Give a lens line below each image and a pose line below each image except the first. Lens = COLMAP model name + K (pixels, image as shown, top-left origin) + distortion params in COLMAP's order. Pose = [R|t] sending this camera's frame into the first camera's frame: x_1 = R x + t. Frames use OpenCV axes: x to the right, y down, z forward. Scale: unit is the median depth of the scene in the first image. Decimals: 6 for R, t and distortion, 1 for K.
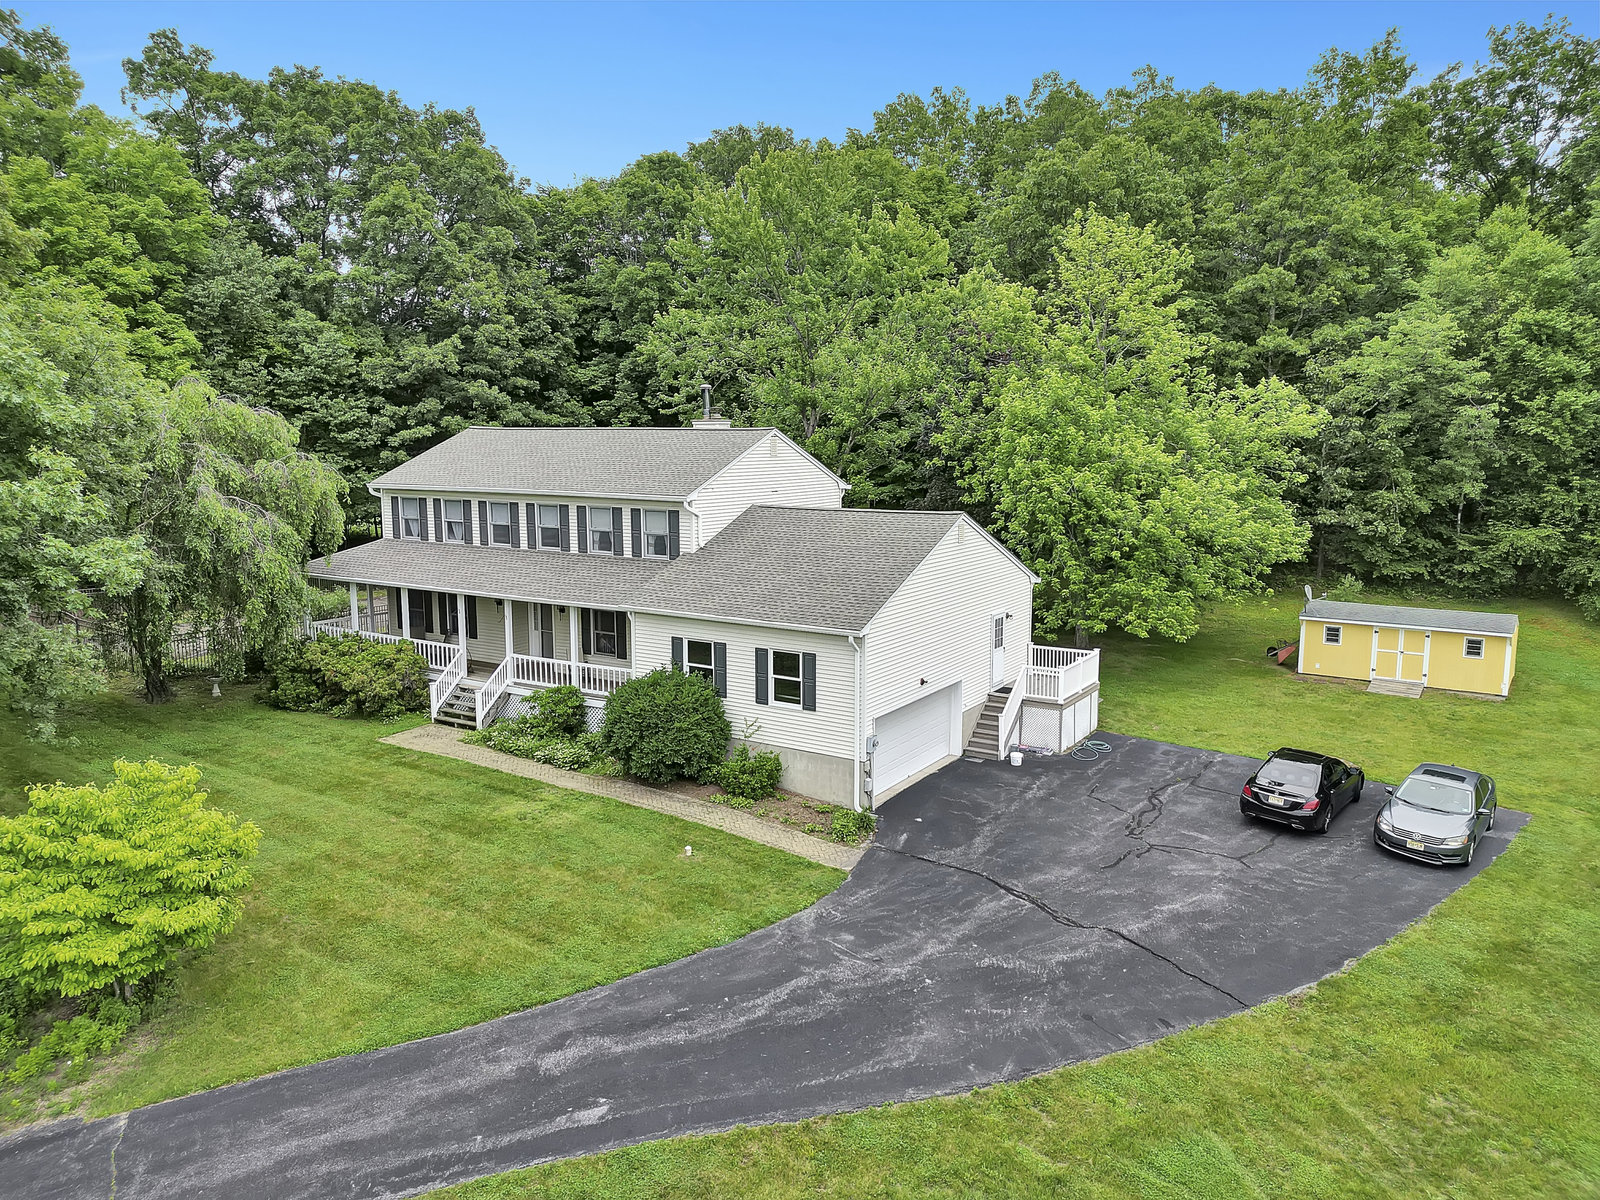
lens RADIAL K [[1106.7, 0, 800.0], [0, 1106.7, 600.0], [0, 0, 1]] dist [0.109587, -0.129860]
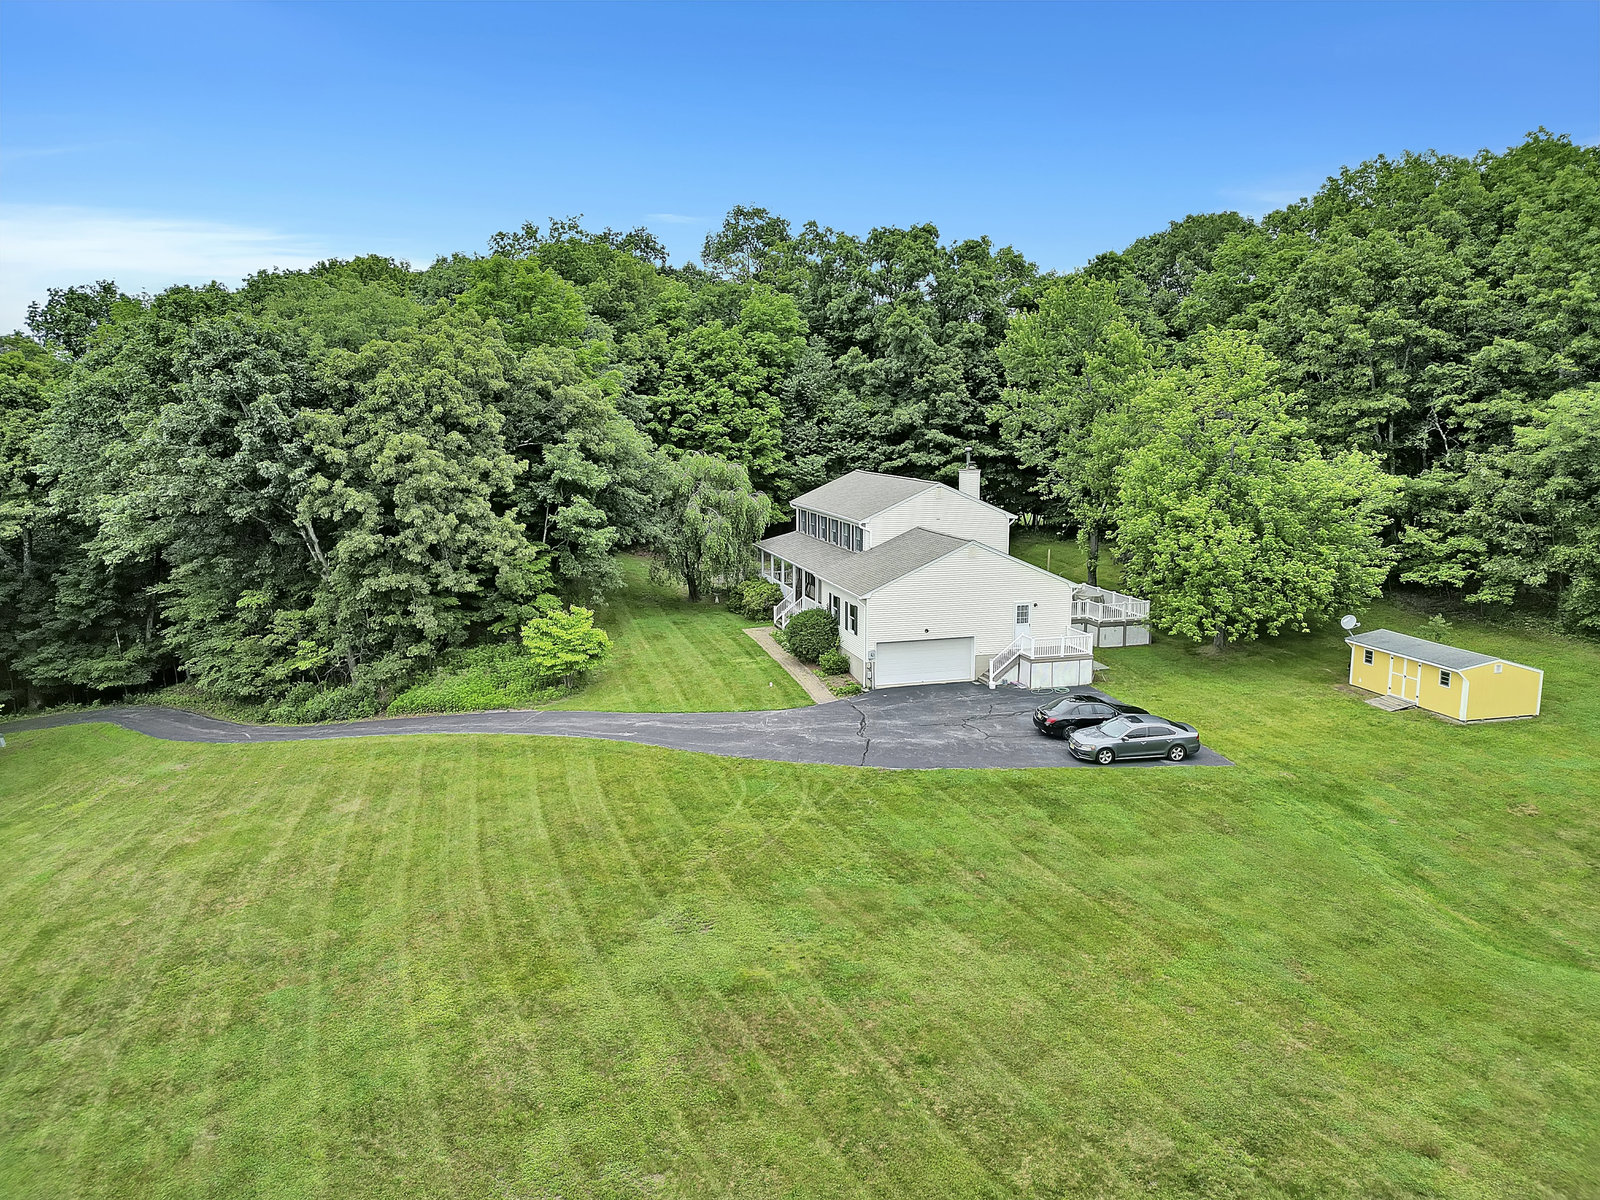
lens RADIAL K [[1106.7, 0, 800.0], [0, 1106.7, 600.0], [0, 0, 1]] dist [0.109587, -0.129860]
pose [[0.751369, 0.110083, -0.650636, 1.022404], [-0.096489, 0.993718, 0.056703, -0.053963], [0.652790, 0.020175, 0.757270, -0.472983]]
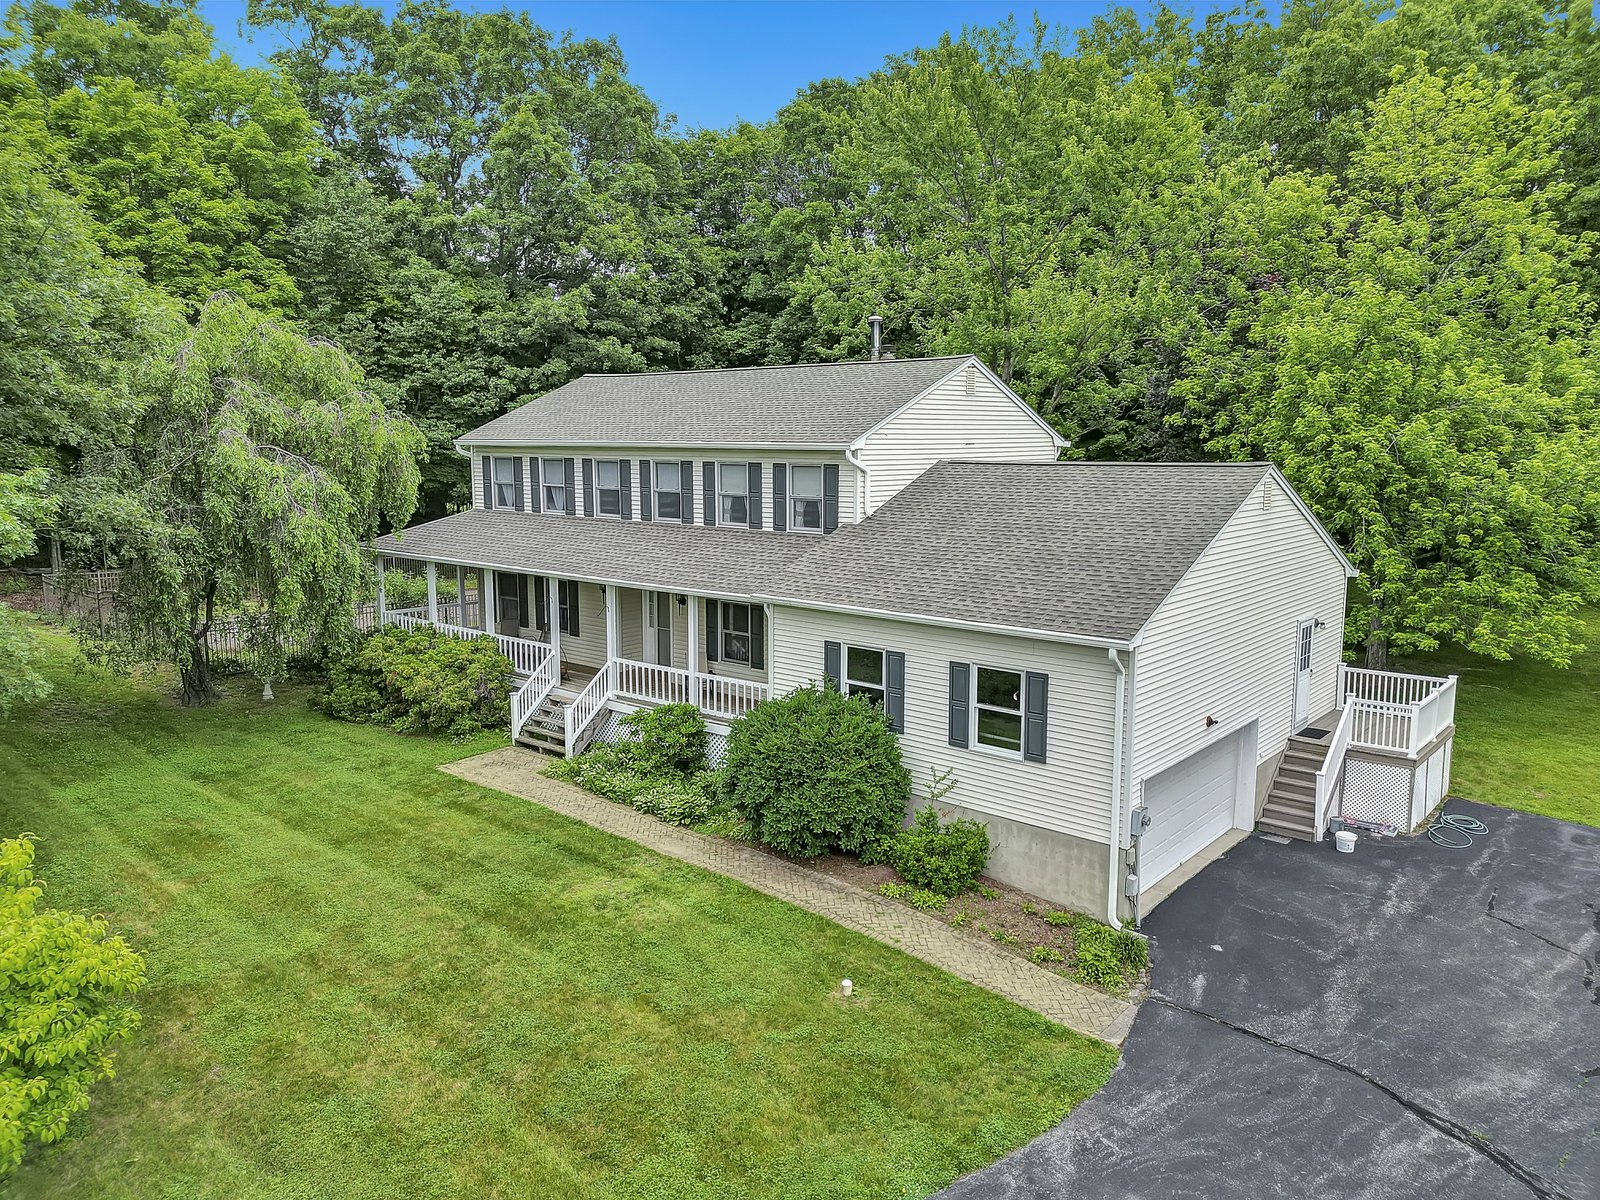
lens RADIAL K [[1106.7, 0, 800.0], [0, 1106.7, 600.0], [0, 0, 1]] dist [0.109587, -0.129860]
pose [[0.990574, 0.021141, -0.135340, -0.035143], [-0.021565, 0.999766, -0.001664, 0.008194], [0.135273, 0.004567, 0.990798, 0.286218]]
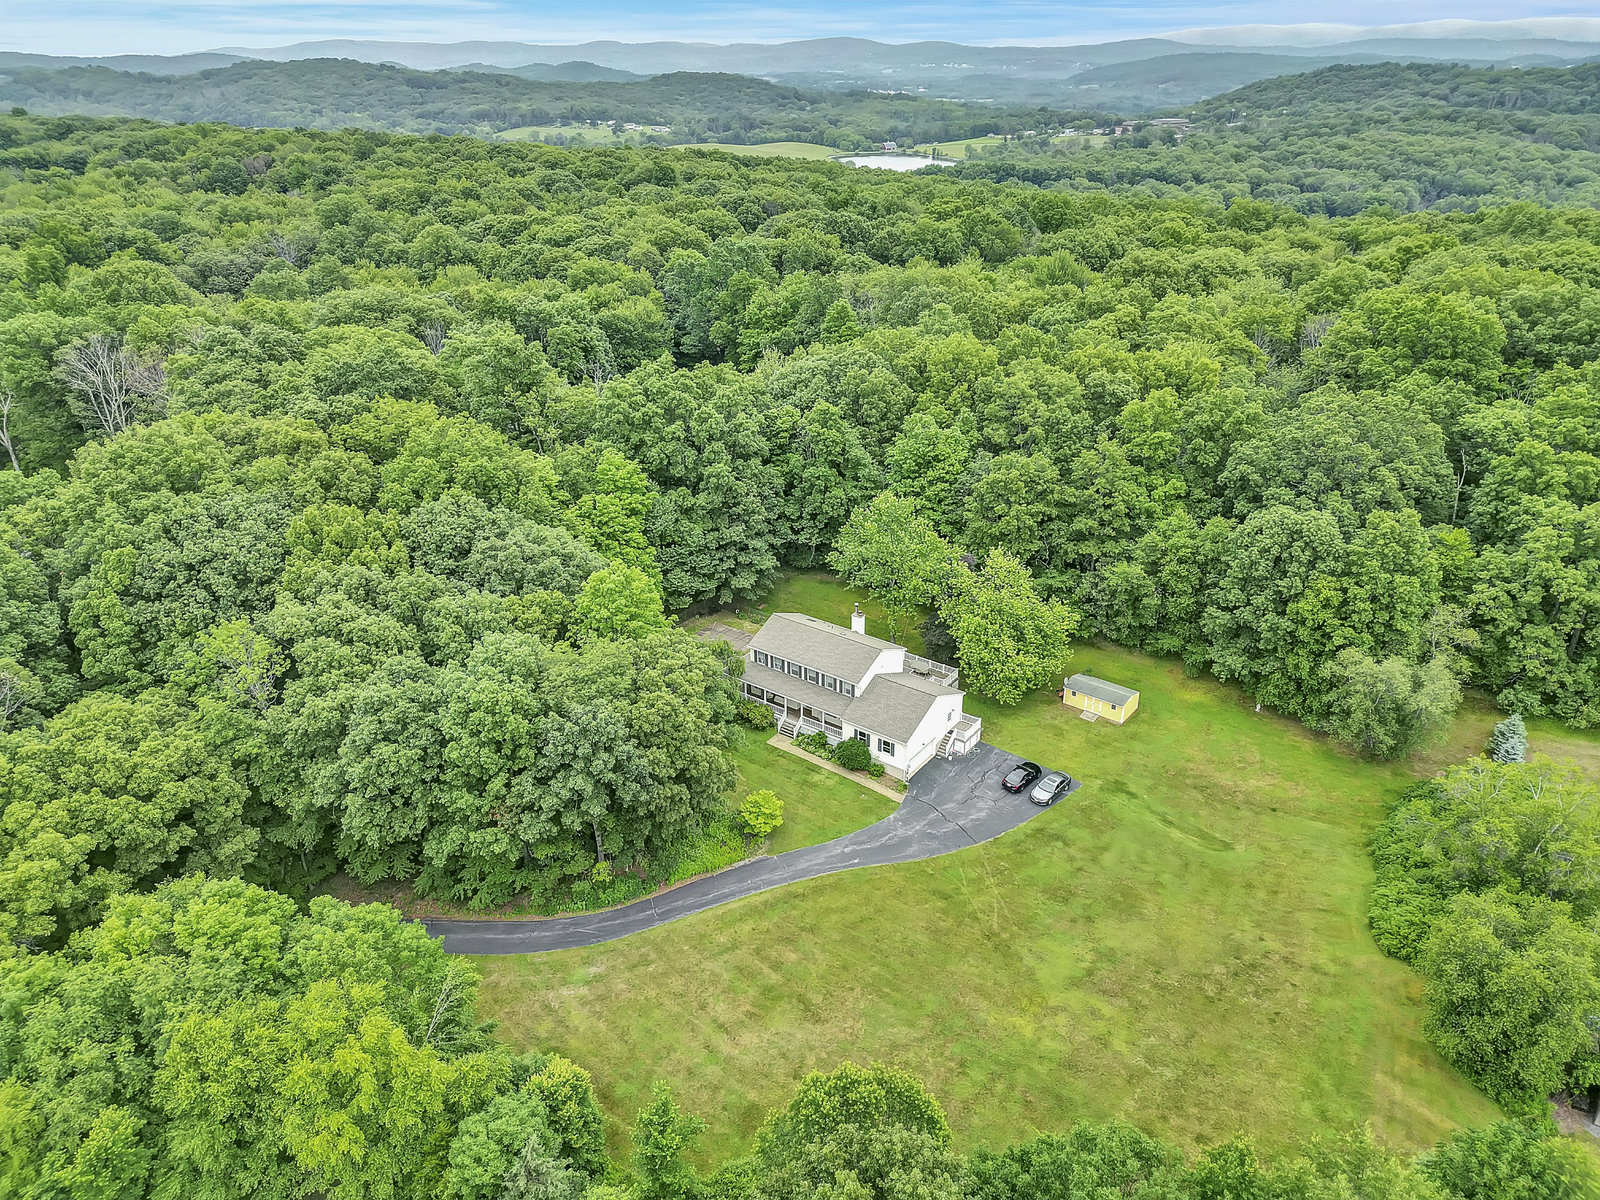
lens RADIAL K [[1106.7, 0, 800.0], [0, 1106.7, 600.0], [0, 0, 1]] dist [0.109587, -0.129860]
pose [[0.998159, 0.022135, -0.056472, -0.089789], [-0.004262, 0.954326, 0.298736, -1.321966], [0.060506, -0.297945, 0.952663, -2.130488]]
